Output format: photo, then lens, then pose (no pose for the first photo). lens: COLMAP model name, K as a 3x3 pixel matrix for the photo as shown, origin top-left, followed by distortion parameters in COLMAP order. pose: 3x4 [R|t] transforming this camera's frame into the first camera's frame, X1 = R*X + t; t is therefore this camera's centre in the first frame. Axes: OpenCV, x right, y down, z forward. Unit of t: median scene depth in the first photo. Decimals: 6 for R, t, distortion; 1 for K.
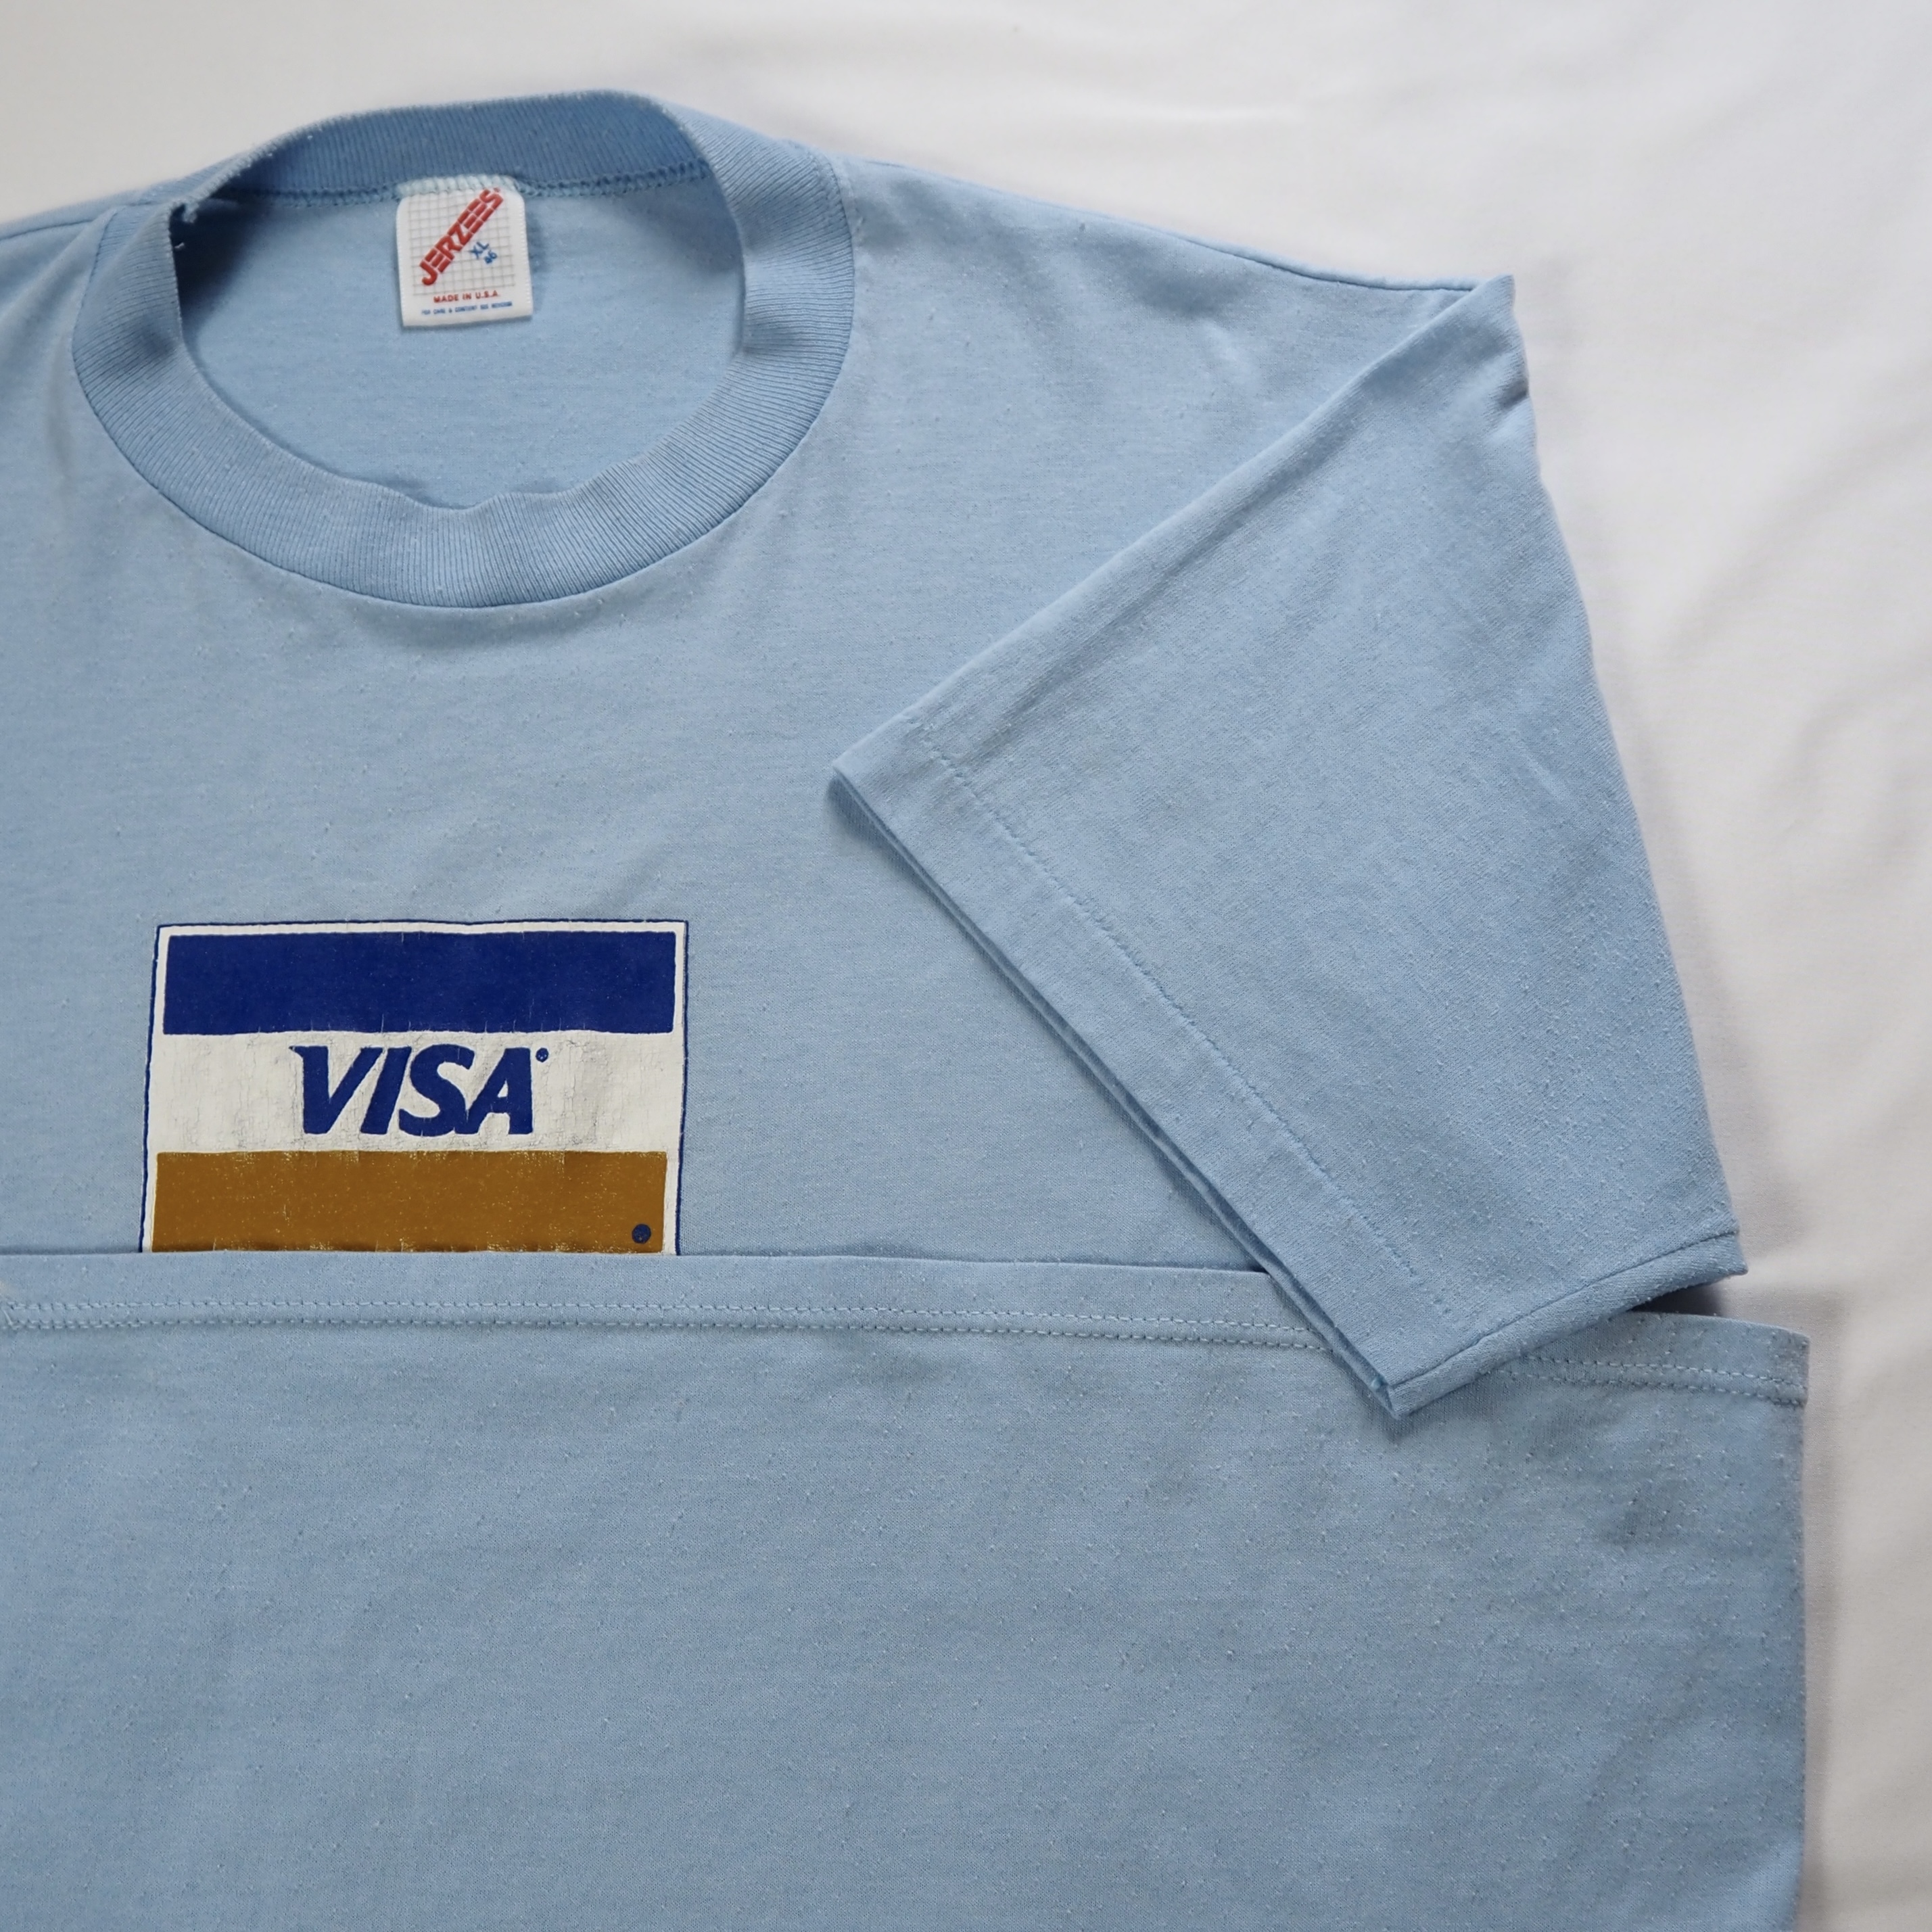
lens RADIAL K [[2936.4, 0, 1049.9], [0, 2936.4, 1179.9], [0, 0, 1]] dist [-0.066137, 0.043319]
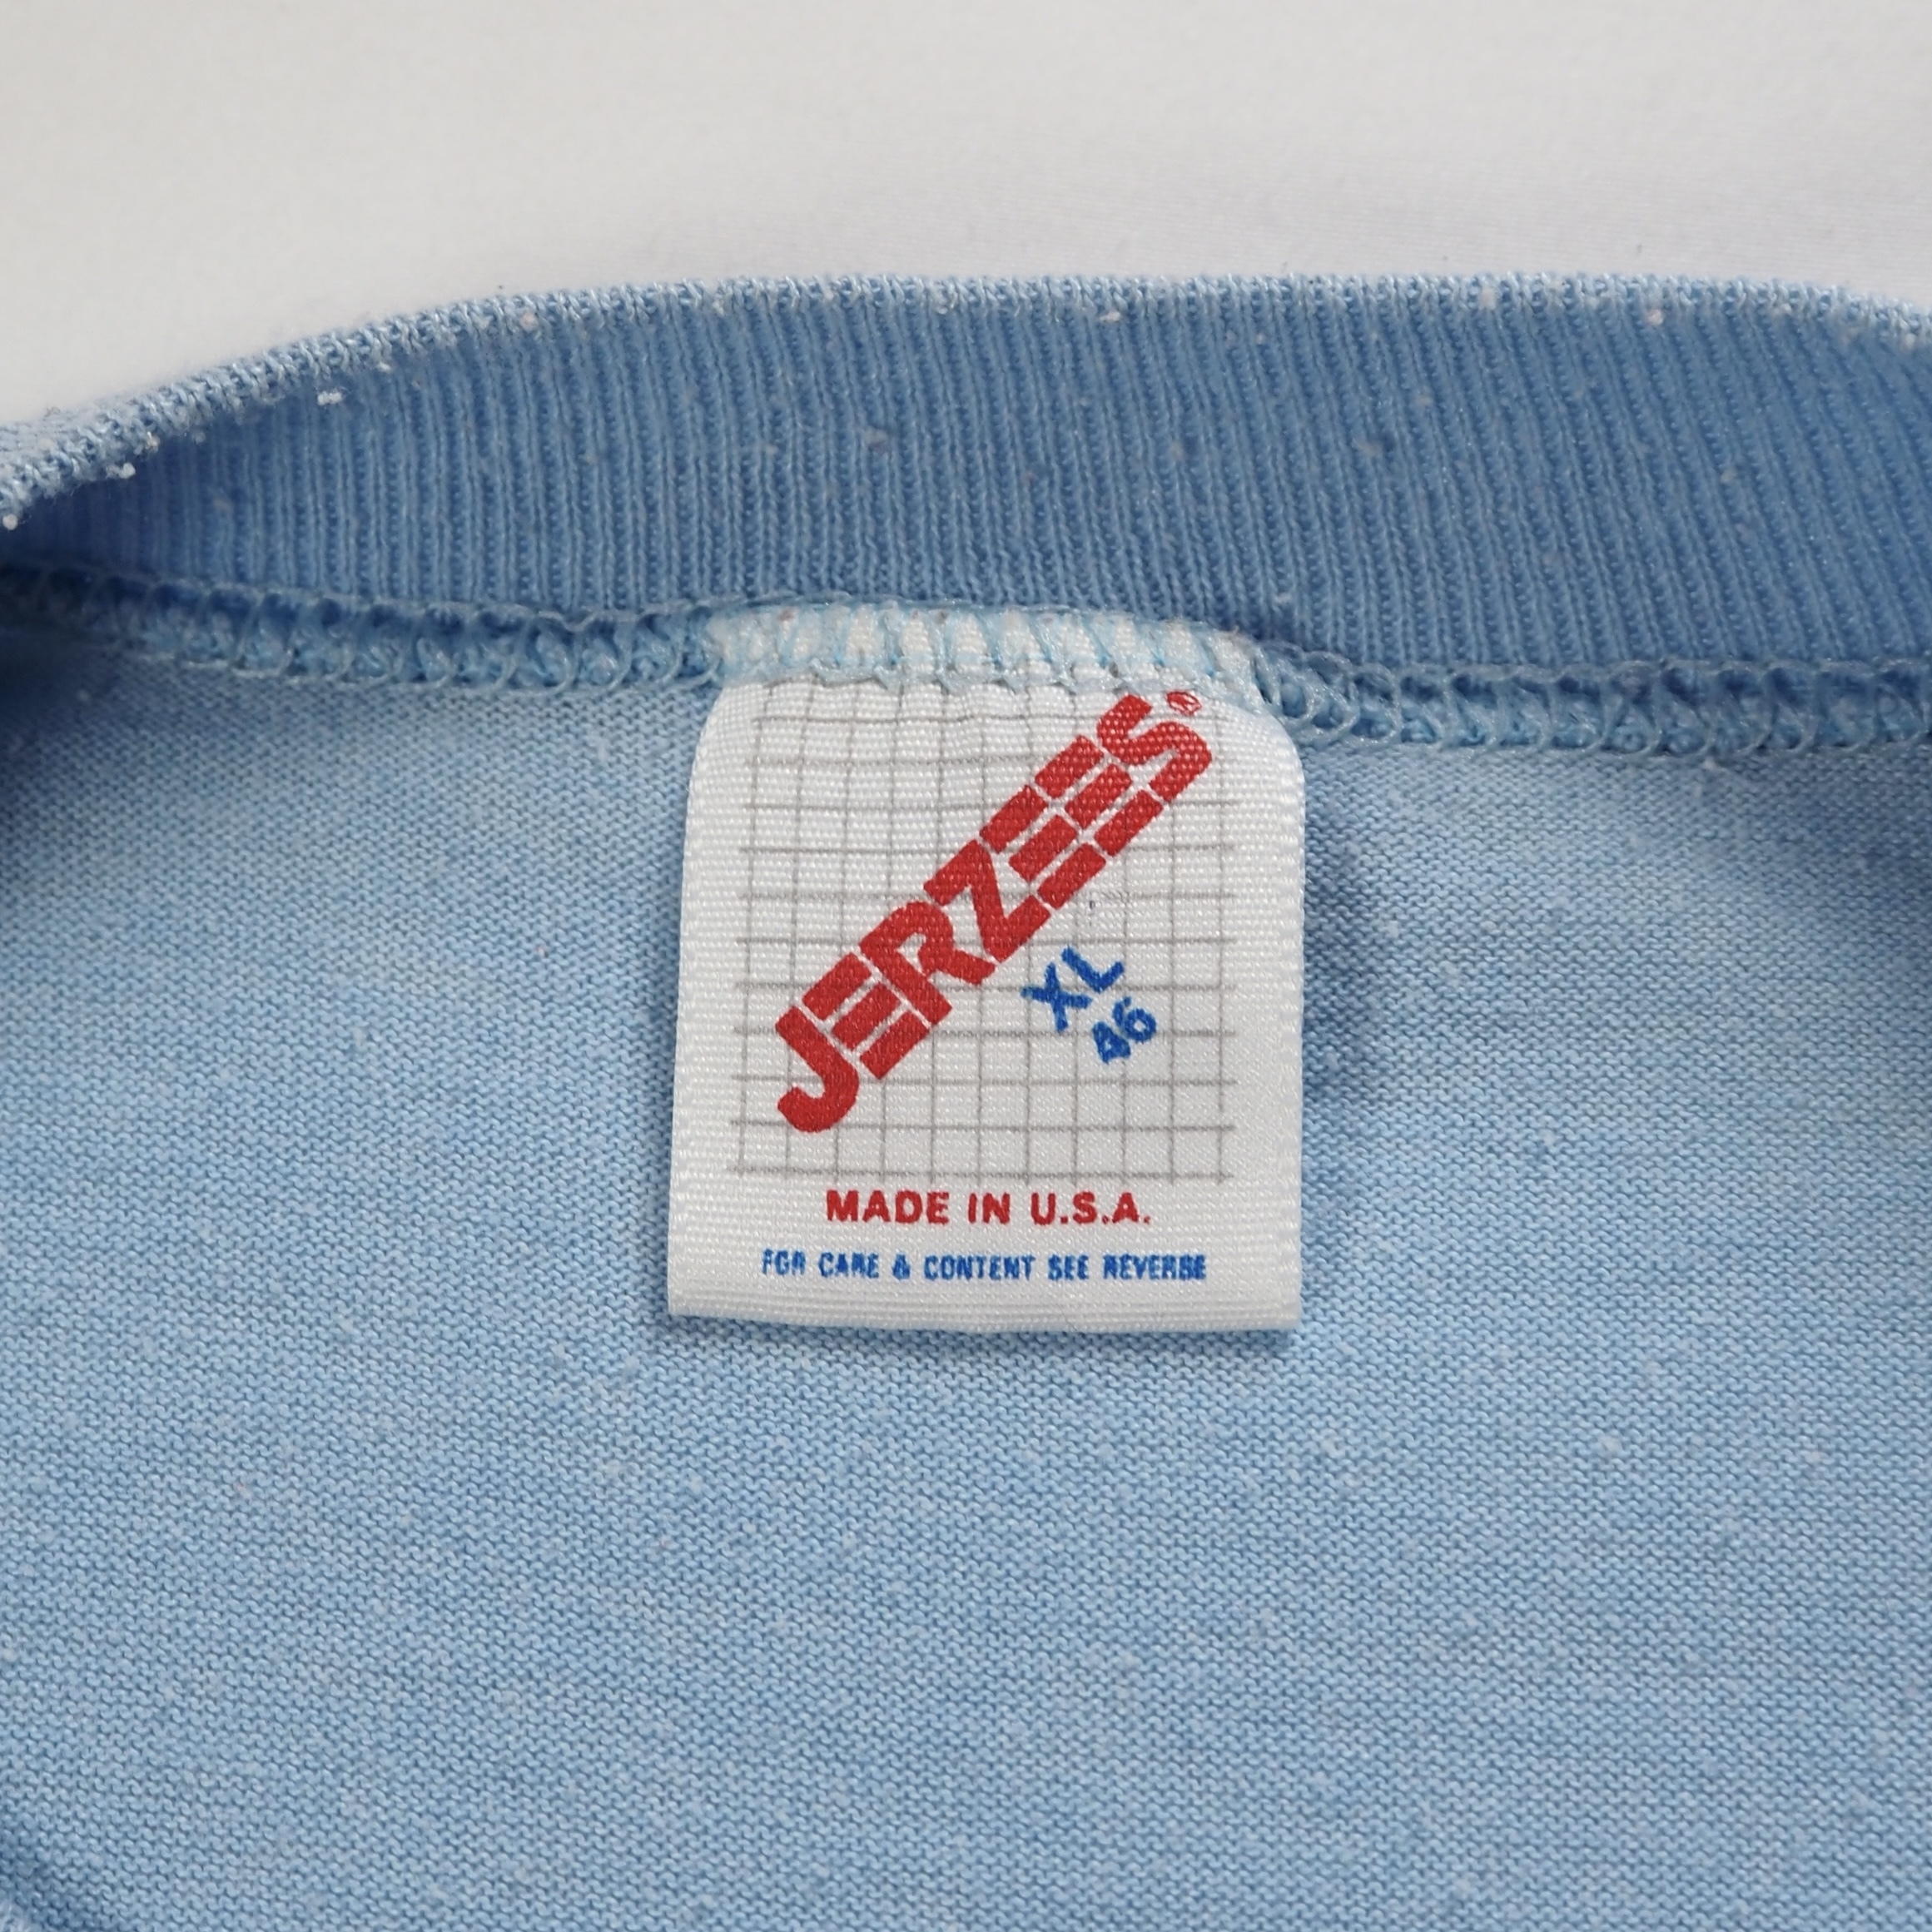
lens RADIAL K [[3691.2, 0, 851.1], [0, 3691.2, 965.7], [0, 0, 1]] dist [-0.005524, -0.070851]
pose [[0.988893, 0.104104, -0.106085, -0.184832], [-0.115144, 0.987902, -0.103880, -0.293335], [0.093987, 0.114941, 0.988916, 0.743544]]
